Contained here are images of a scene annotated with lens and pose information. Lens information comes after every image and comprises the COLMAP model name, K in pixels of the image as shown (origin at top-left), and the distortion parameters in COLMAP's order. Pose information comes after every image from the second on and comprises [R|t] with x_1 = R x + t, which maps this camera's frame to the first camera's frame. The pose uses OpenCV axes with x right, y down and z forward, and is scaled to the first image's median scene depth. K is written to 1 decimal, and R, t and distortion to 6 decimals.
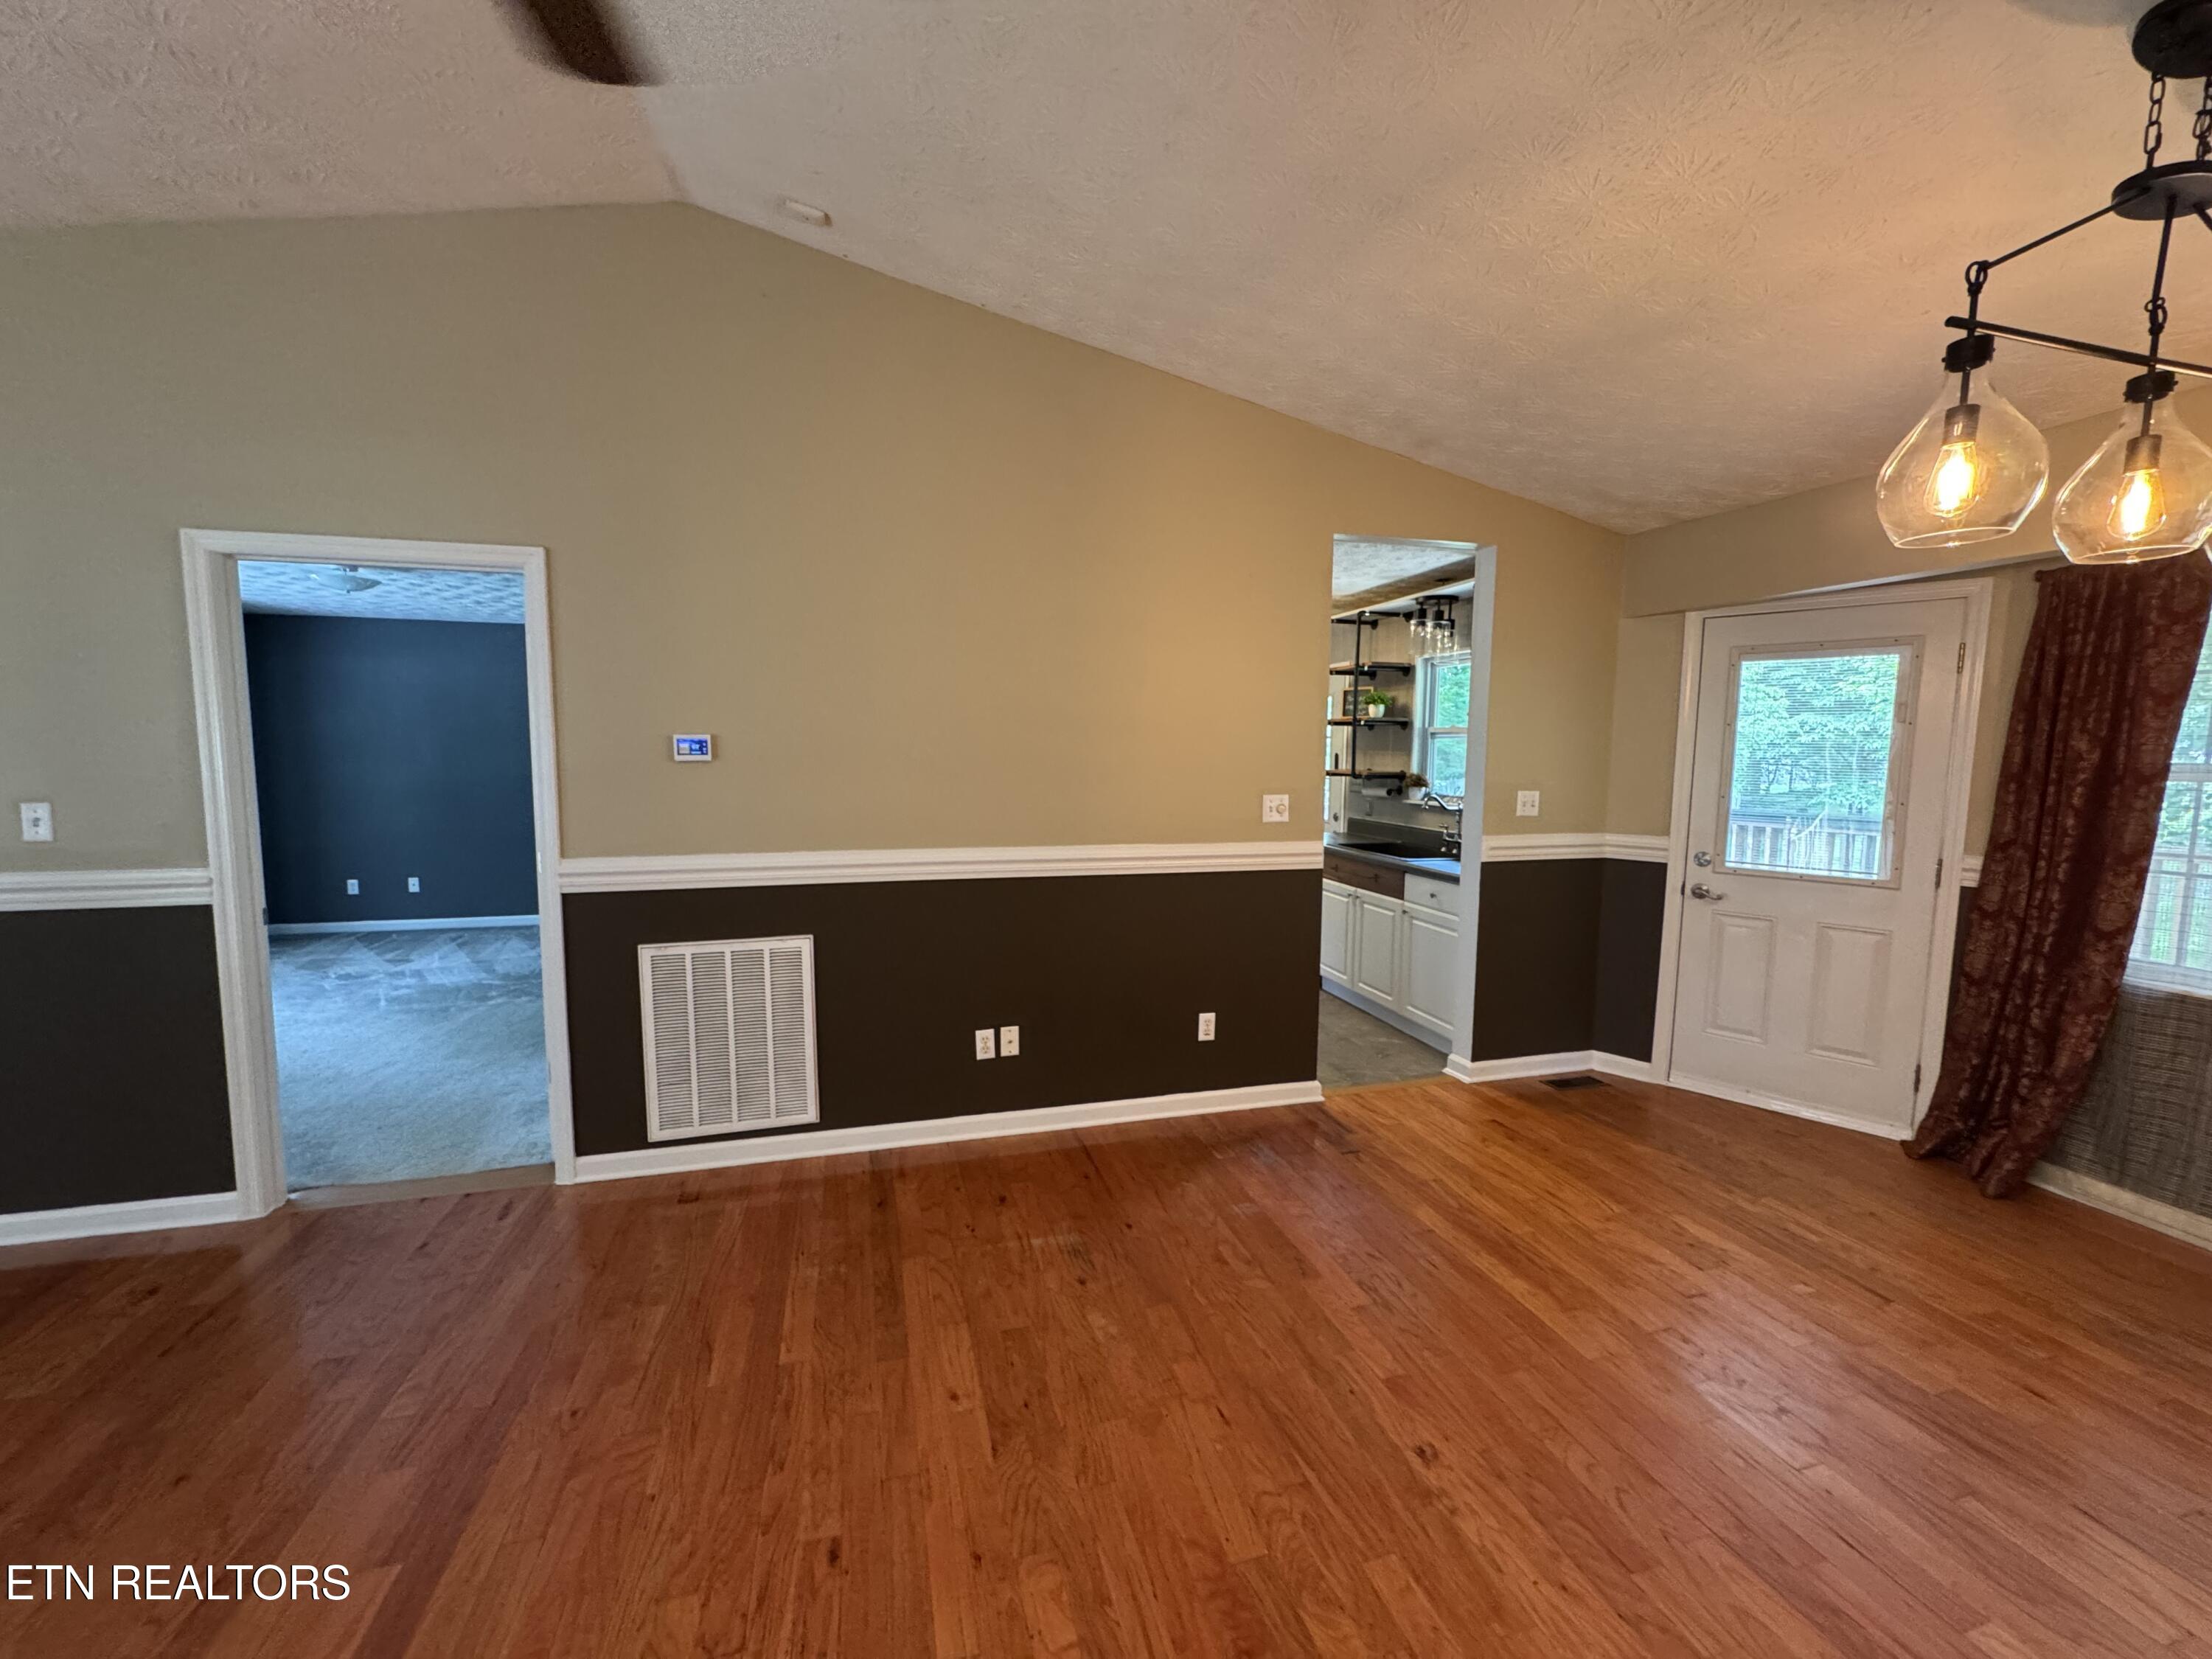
lens RADIAL K [[884.3, 0, 1107.2], [0, 884.3, 834.8], [0, 0, 1]] dist [-0.005088, 0.000365]
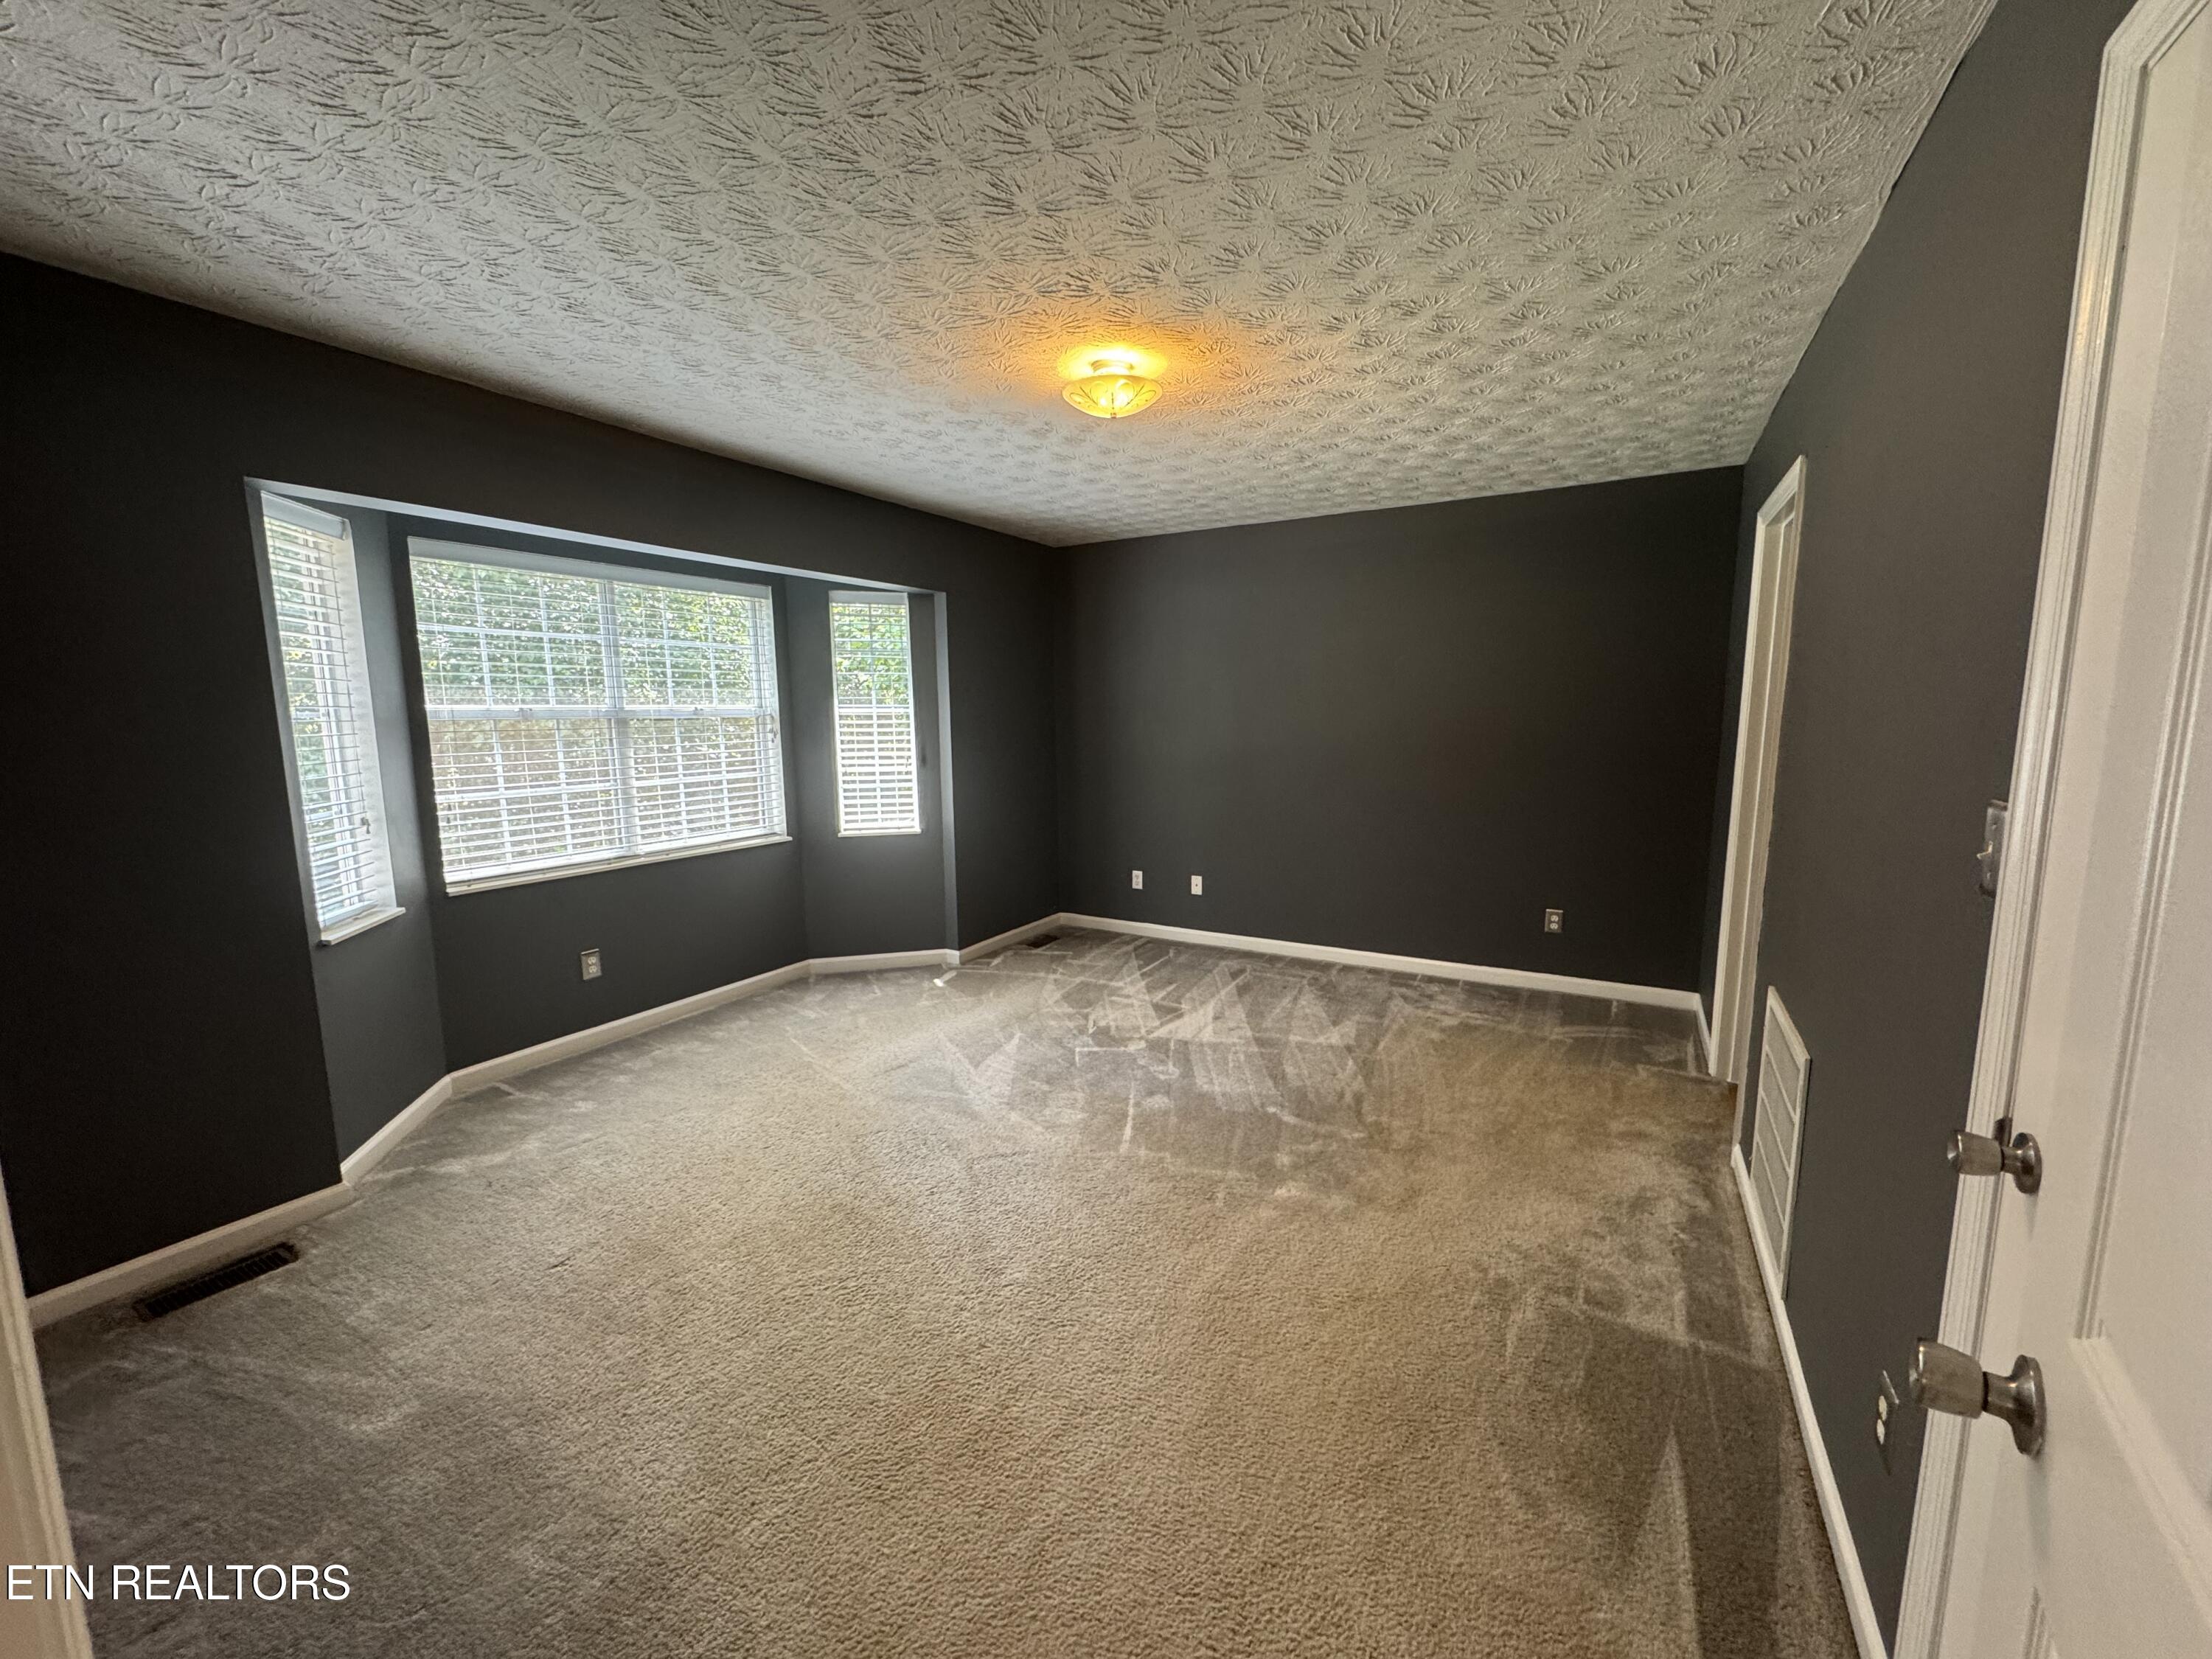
lens RADIAL K [[884.3, 0, 1104.0], [0, 884.3, 826.3], [0, 0, 1]] dist [-0.005088, 0.000365]
pose [[0.699249, 0.082773, -0.710070, -0.349950], [-0.055379, 0.996561, 0.061634, -0.043213], [0.712730, -0.003775, 0.701428, 0.468677]]
